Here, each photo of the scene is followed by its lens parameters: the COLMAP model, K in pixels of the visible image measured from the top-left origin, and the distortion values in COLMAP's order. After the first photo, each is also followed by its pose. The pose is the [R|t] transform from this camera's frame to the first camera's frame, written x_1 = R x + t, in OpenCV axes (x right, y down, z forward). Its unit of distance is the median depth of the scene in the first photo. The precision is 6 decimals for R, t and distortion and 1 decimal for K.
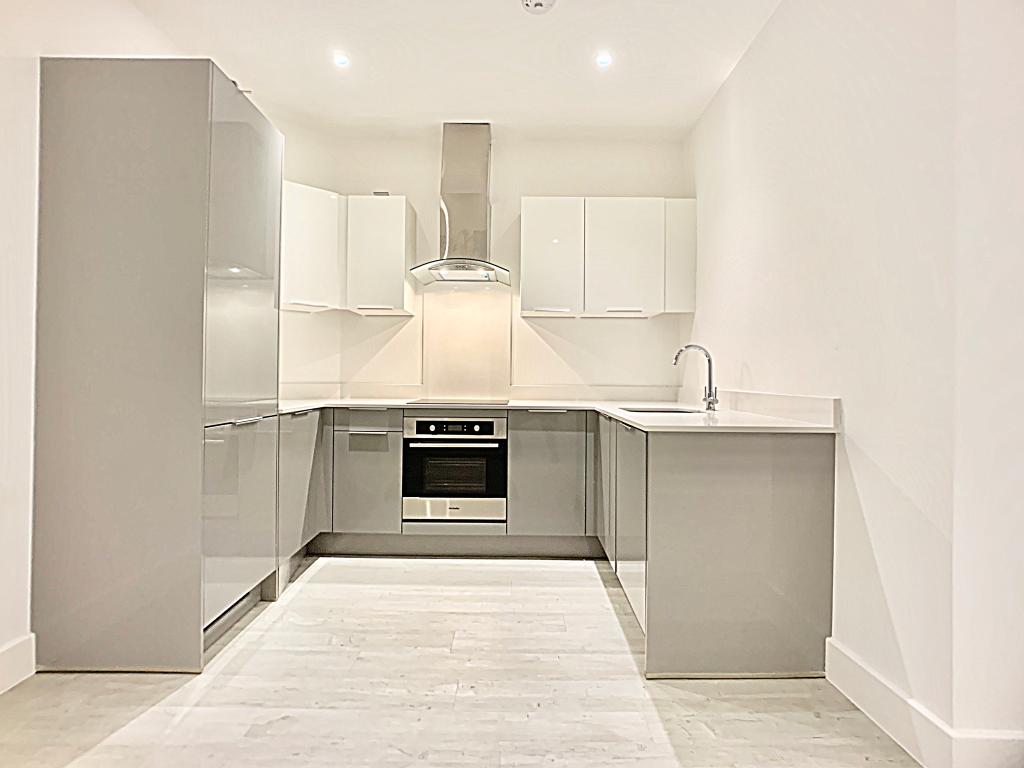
lens RADIAL K [[539.7, 0, 511.9], [0, 539.7, 363.5], [0, 0, 1]] dist [-0.053884, 0.028953]
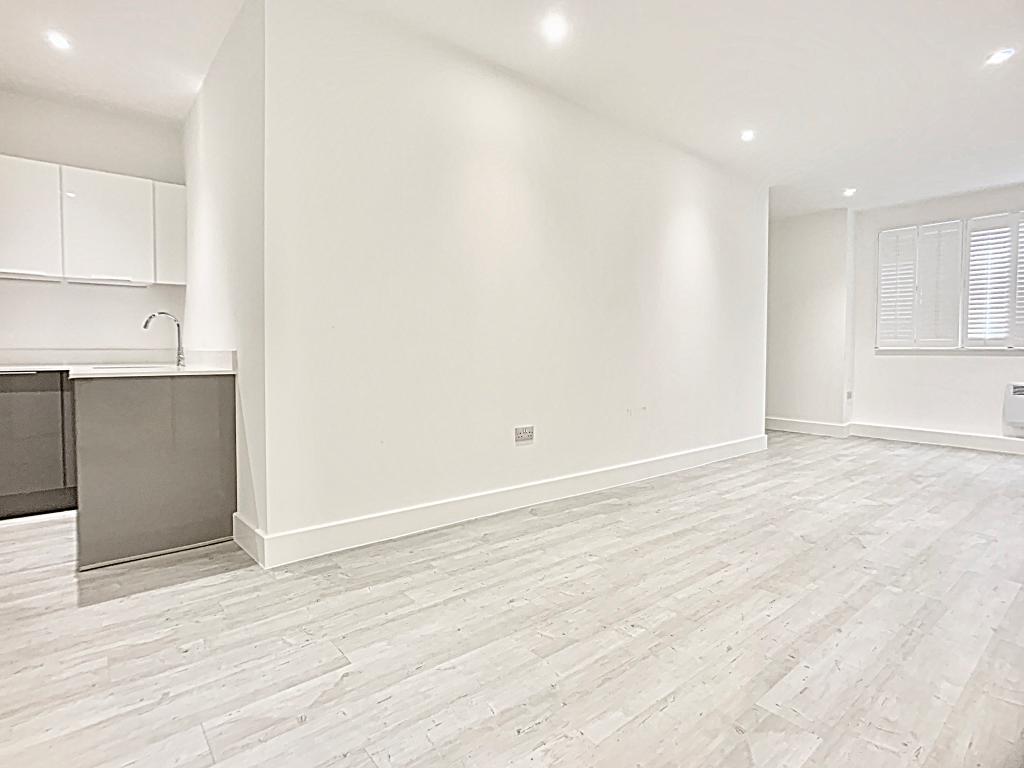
lens RADIAL K [[540.8, 0, 513.9], [0, 540.8, 367.9], [0, 0, 1]] dist [-0.055036, 0.027729]
pose [[0.760779, -0.028184, 0.648398, 0.146097], [-0.008833, 0.998514, 0.053766, 0.017037], [-0.648950, -0.046631, 0.759400, -0.376934]]
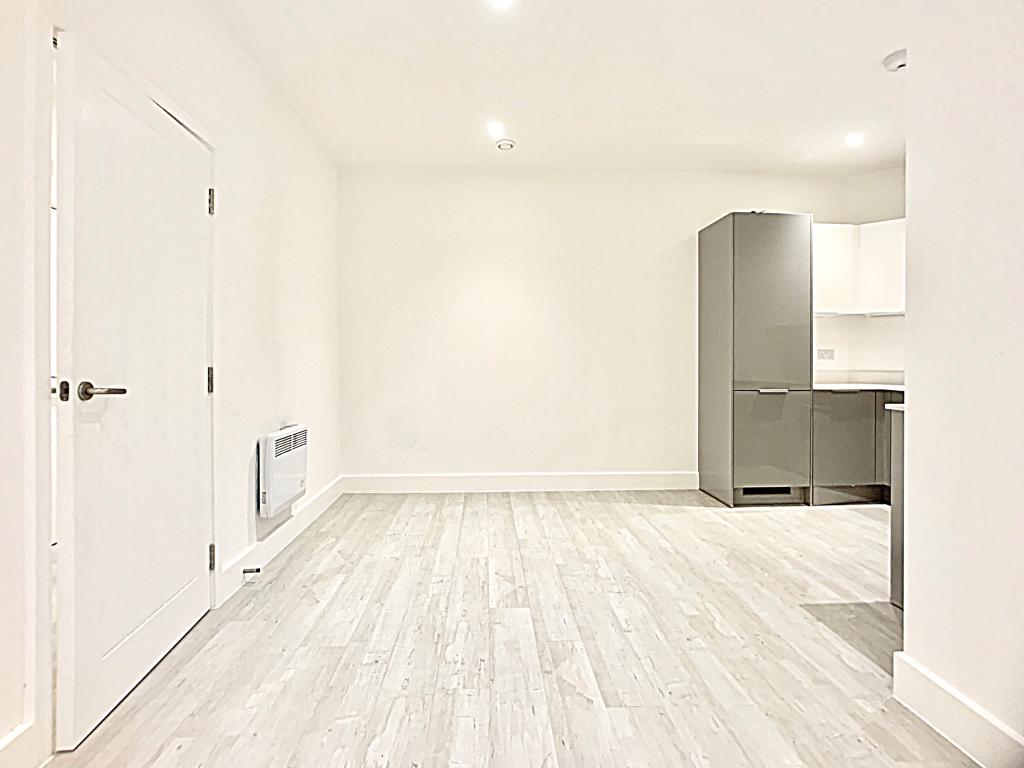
lens RADIAL K [[539.7, 0, 511.9], [0, 539.7, 363.5], [0, 0, 1]] dist [-0.053884, 0.028953]
pose [[0.047714, -0.005659, -0.998845, 0.905923], [0.018531, 0.999817, -0.004780, 0.003662], [0.998689, -0.018282, 0.047810, 0.021640]]
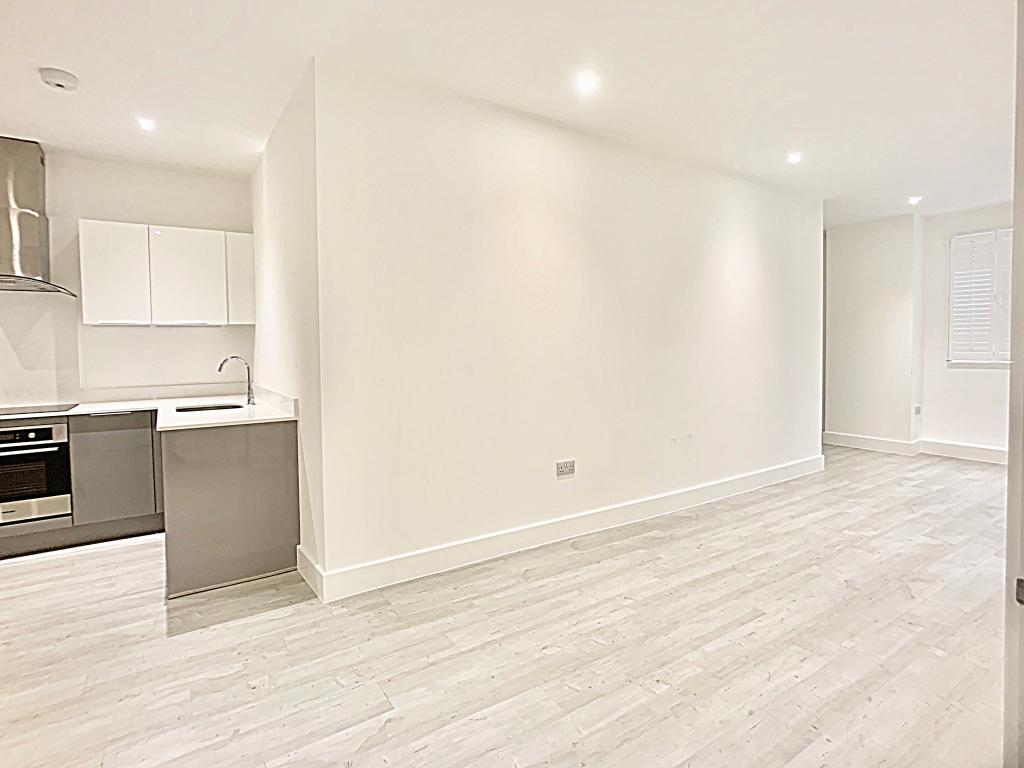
lens RADIAL K [[539.7, 0, 511.9], [0, 539.7, 363.5], [0, 0, 1]] dist [-0.053884, 0.028953]
pose [[0.829484, -0.040233, 0.557080, 0.154811], [0.010526, 0.998351, 0.056428, -0.076542], [-0.558431, -0.040943, 0.828540, -0.429081]]
